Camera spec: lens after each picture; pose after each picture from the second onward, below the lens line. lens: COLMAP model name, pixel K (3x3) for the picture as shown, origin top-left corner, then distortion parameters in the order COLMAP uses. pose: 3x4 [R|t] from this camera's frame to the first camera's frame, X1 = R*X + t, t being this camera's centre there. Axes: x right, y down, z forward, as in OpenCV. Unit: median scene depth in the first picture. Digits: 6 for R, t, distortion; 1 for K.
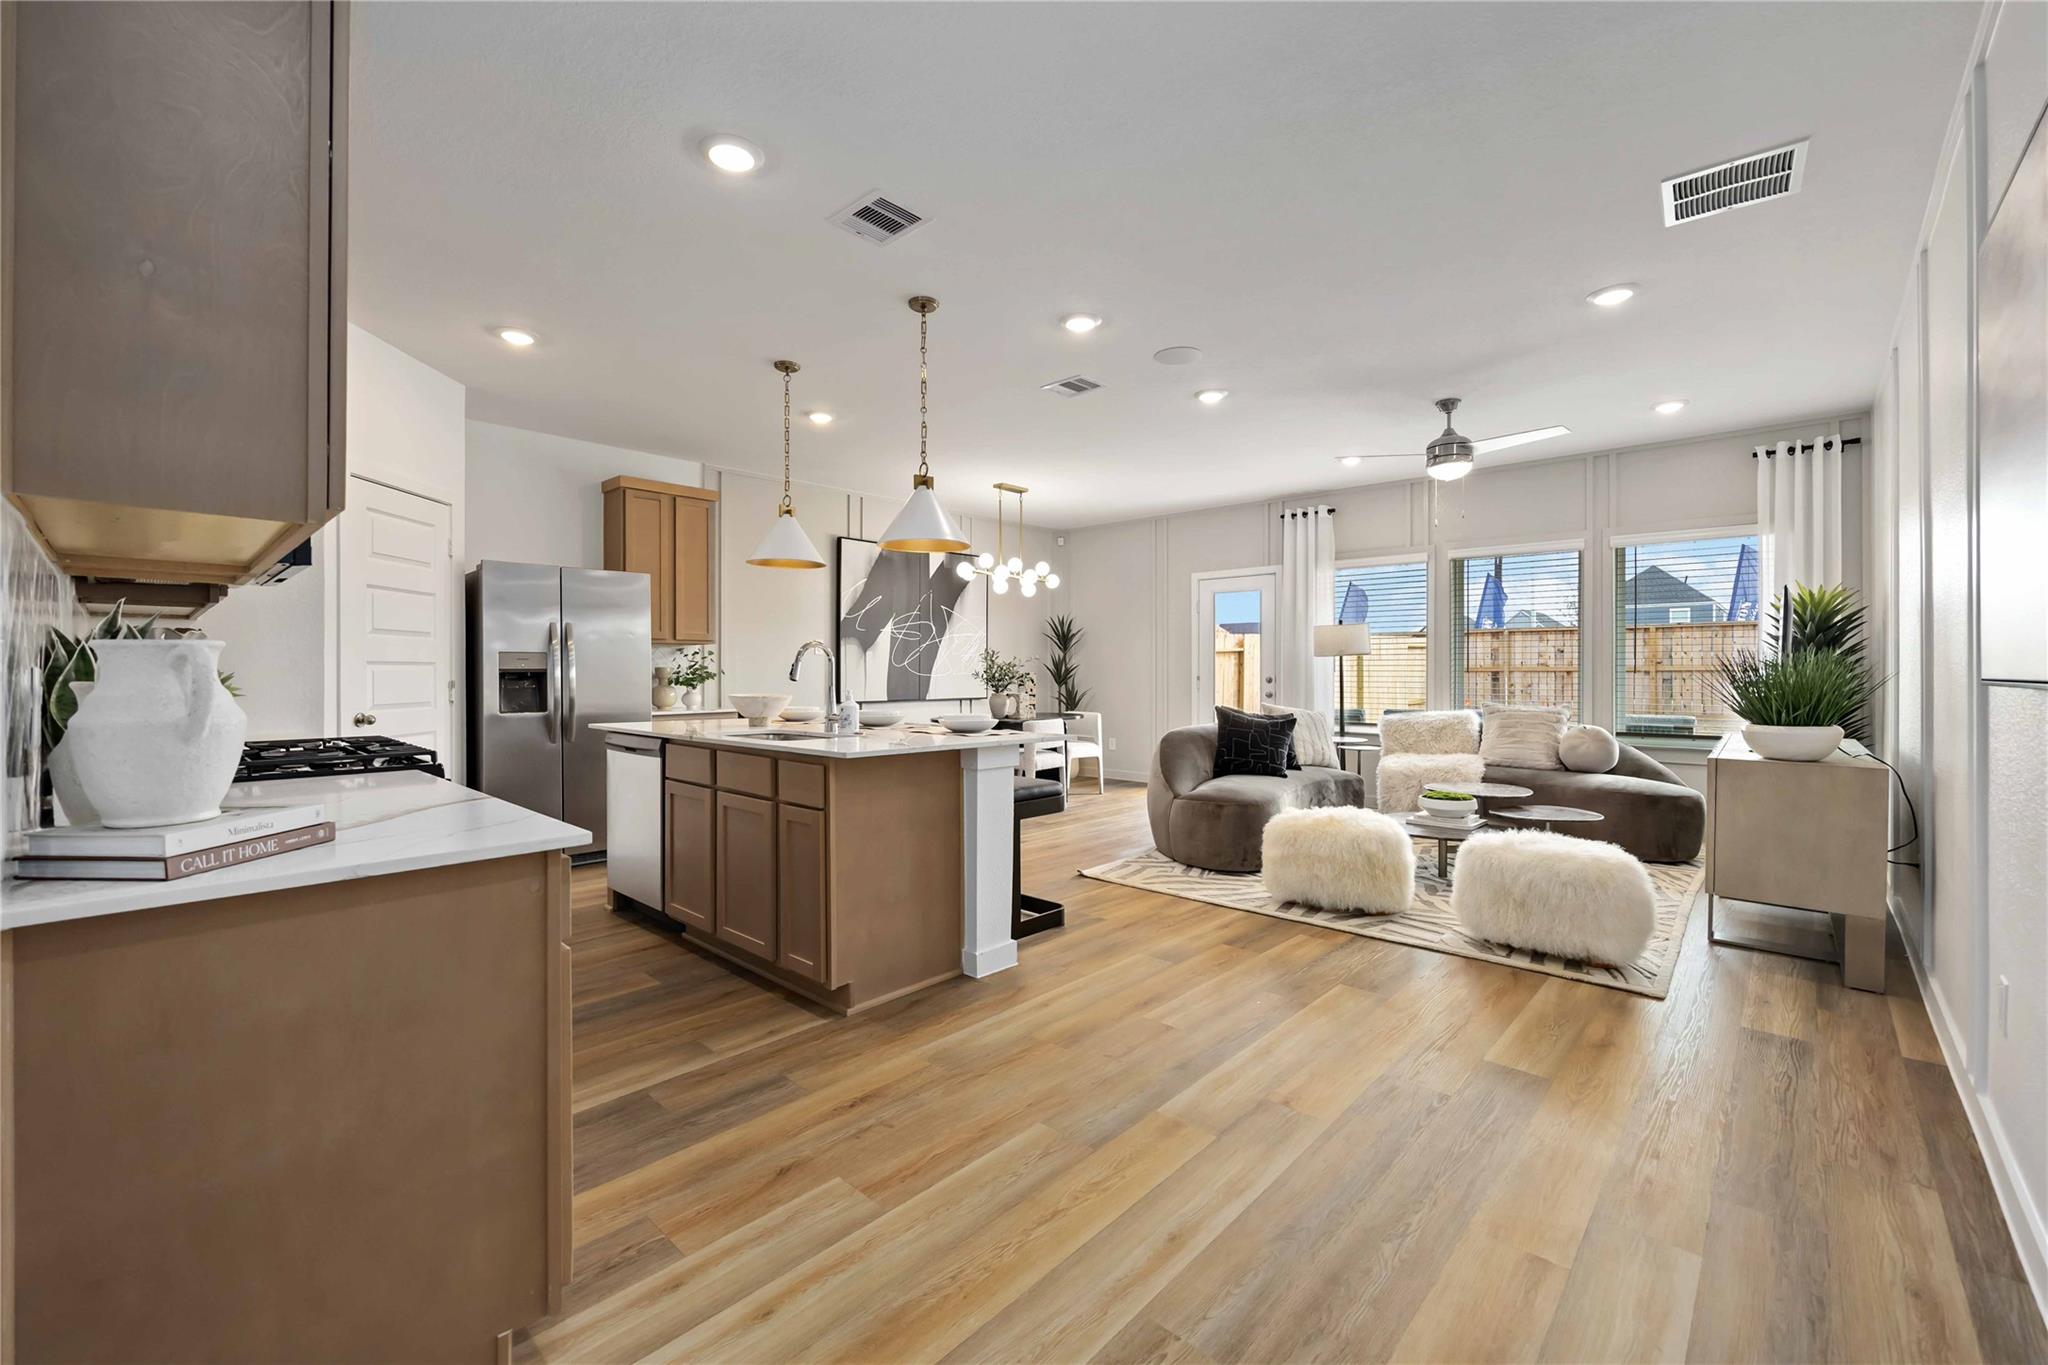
lens RADIAL K [[841.8, 0, 1011.6], [0, 841.8, 673.1], [0, 0, 1]] dist [-0.002637, -0.001096]
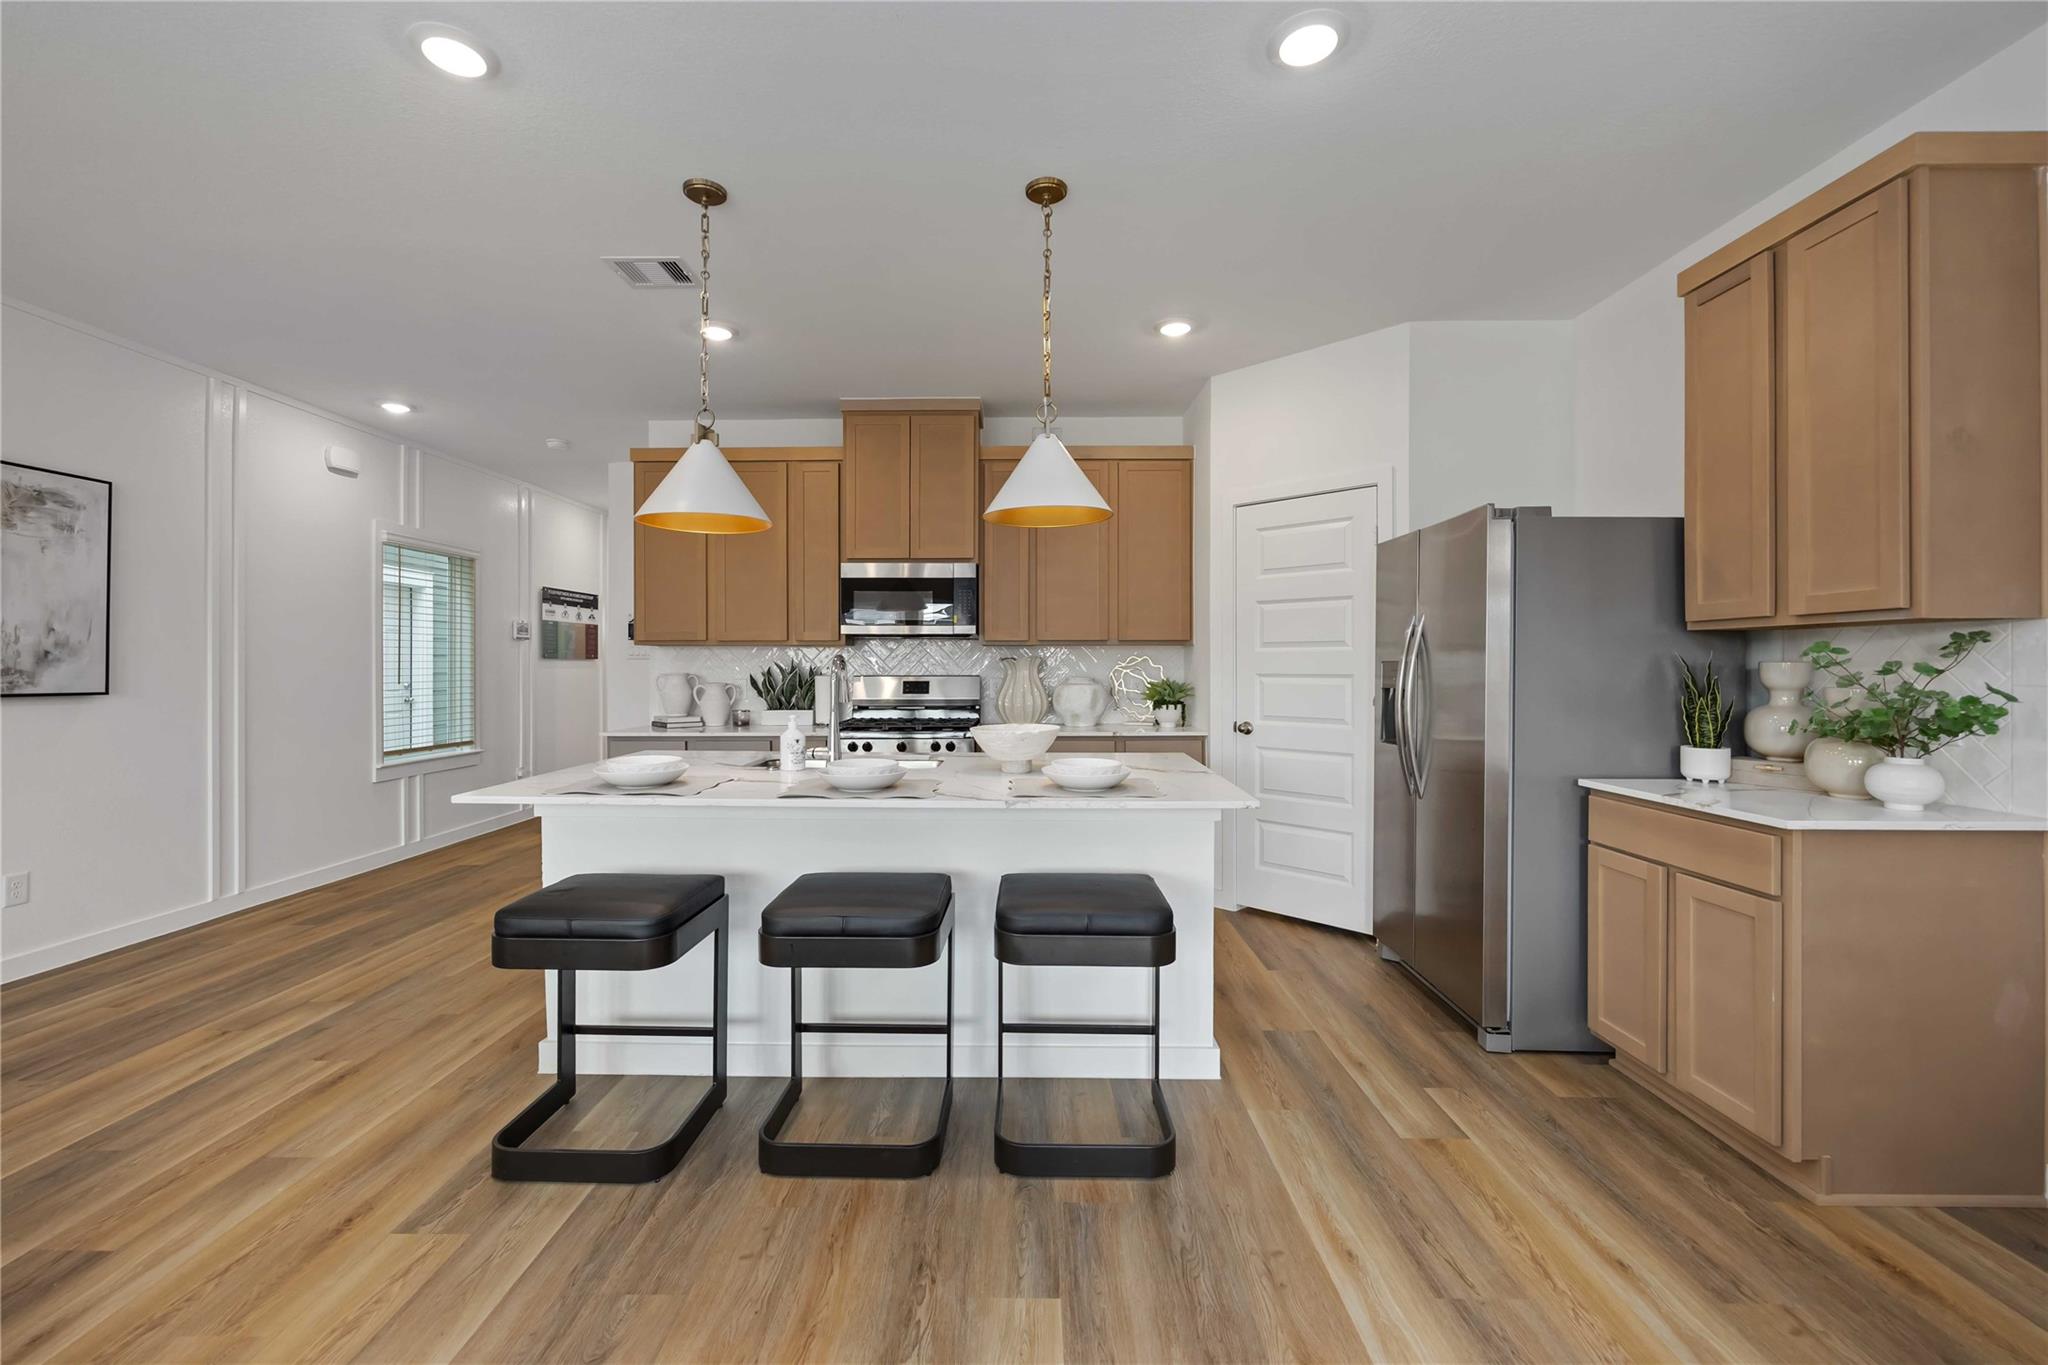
lens RADIAL K [[841.8, 0, 1020.0], [0, 841.8, 670.2], [0, 0, 1]] dist [-0.002637, -0.001096]
pose [[-0.736689, 0.005347, -0.676210, 0.185793], [-0.001021, 0.999959, 0.009020, -0.029981], [0.676230, 0.007336, -0.736654, 1.722689]]
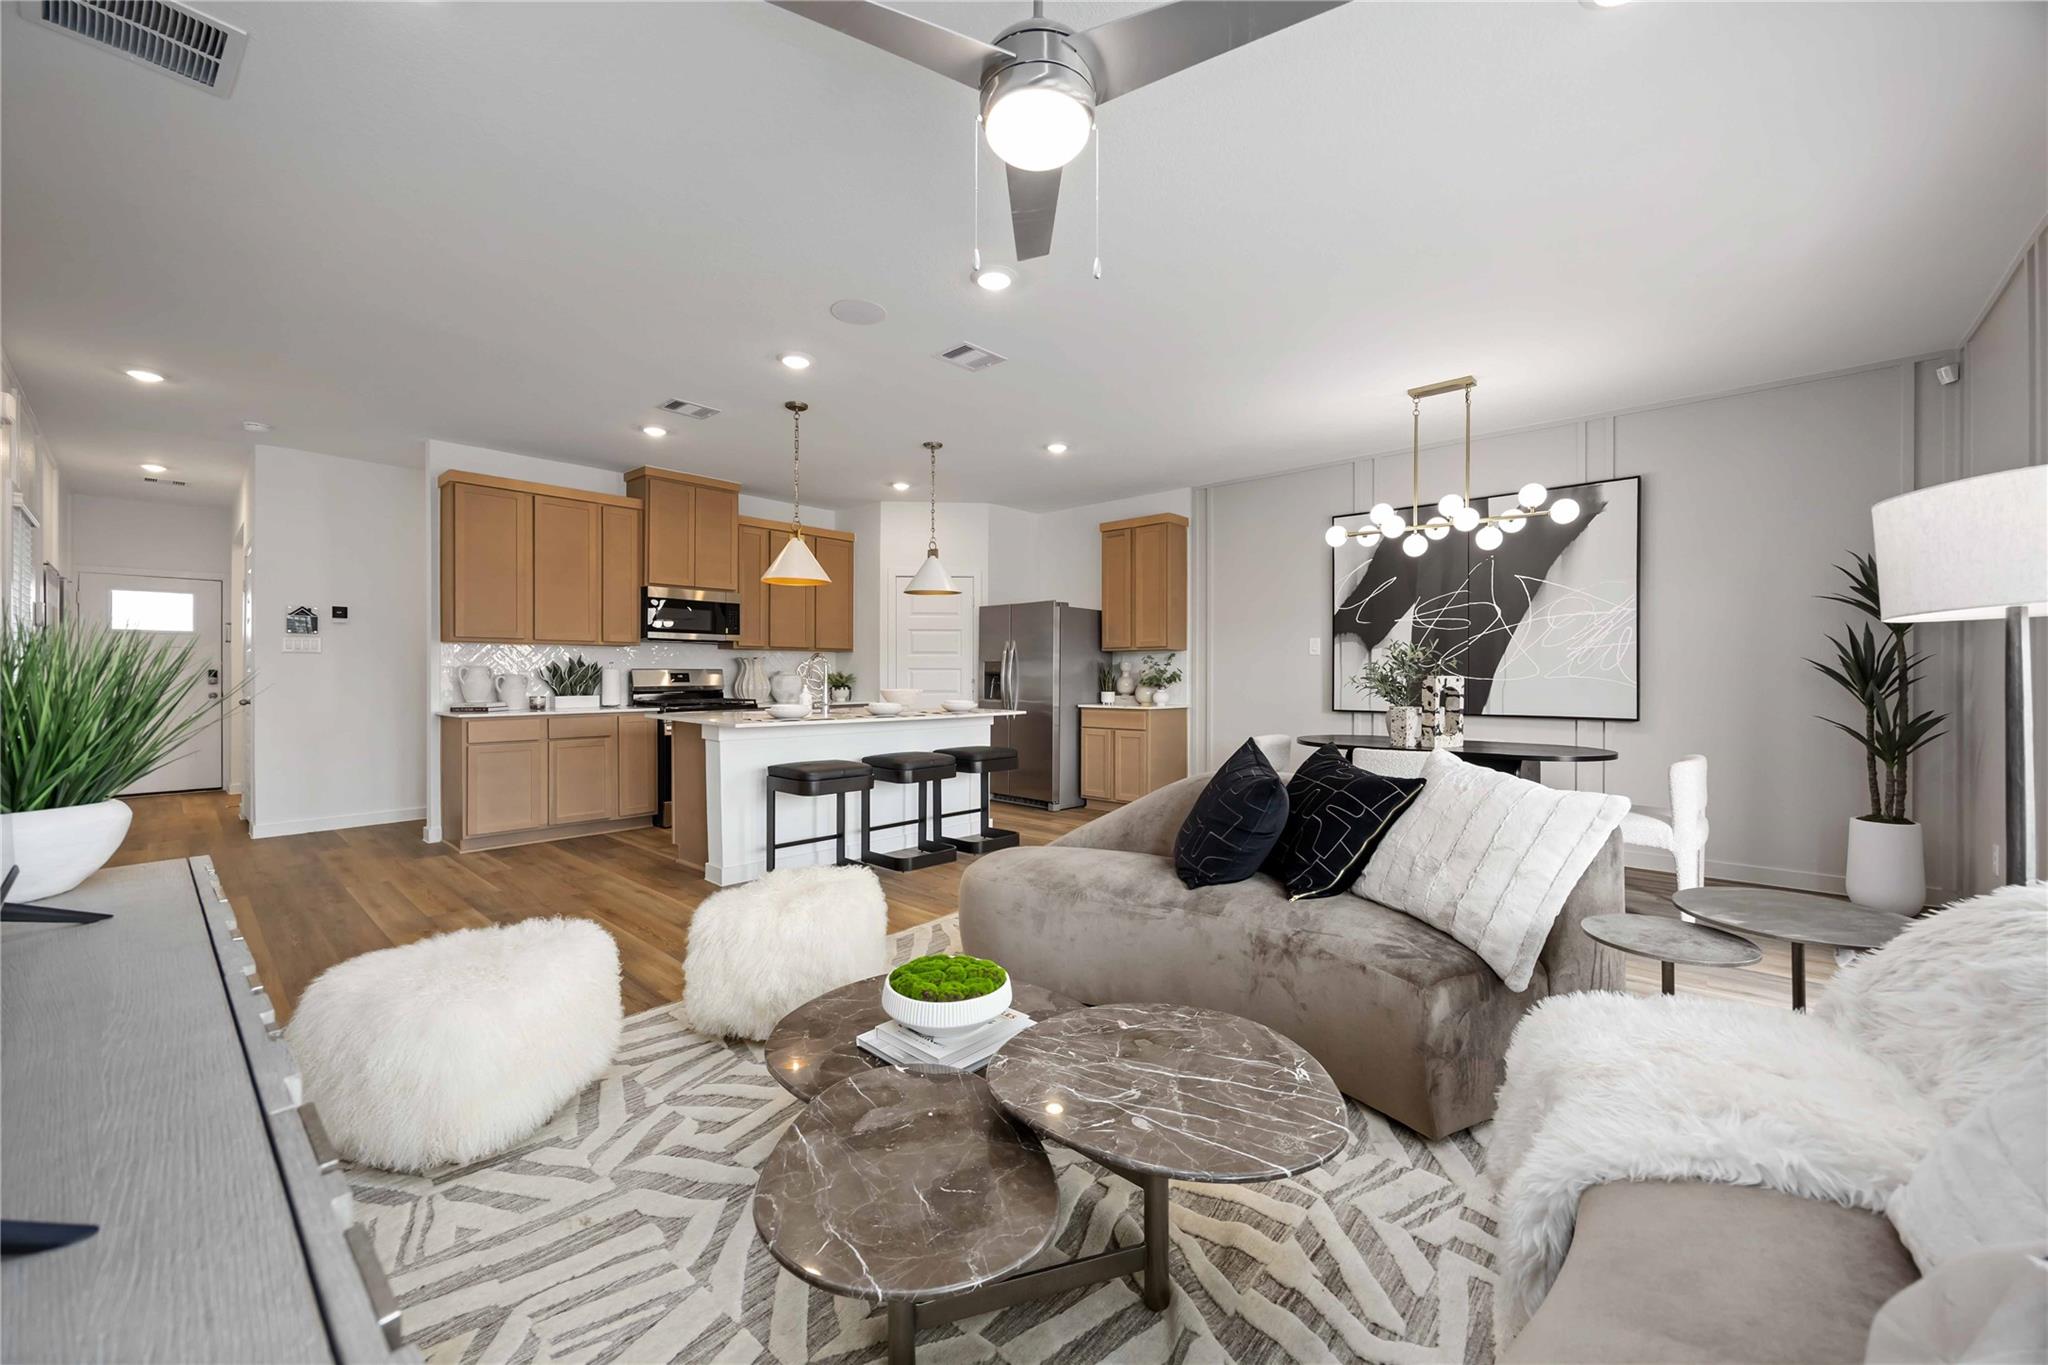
lens RADIAL K [[783.0, 0, 1024.3], [0, 783.0, 683.0], [0, 0, 1]] dist [-0.002428, -0.001246]
pose [[0.016856, 0.011459, -0.999792, 1.184000], [-0.004208, 0.999926, 0.011390, -0.000658], [0.999849, 0.004016, 0.016903, 1.353856]]
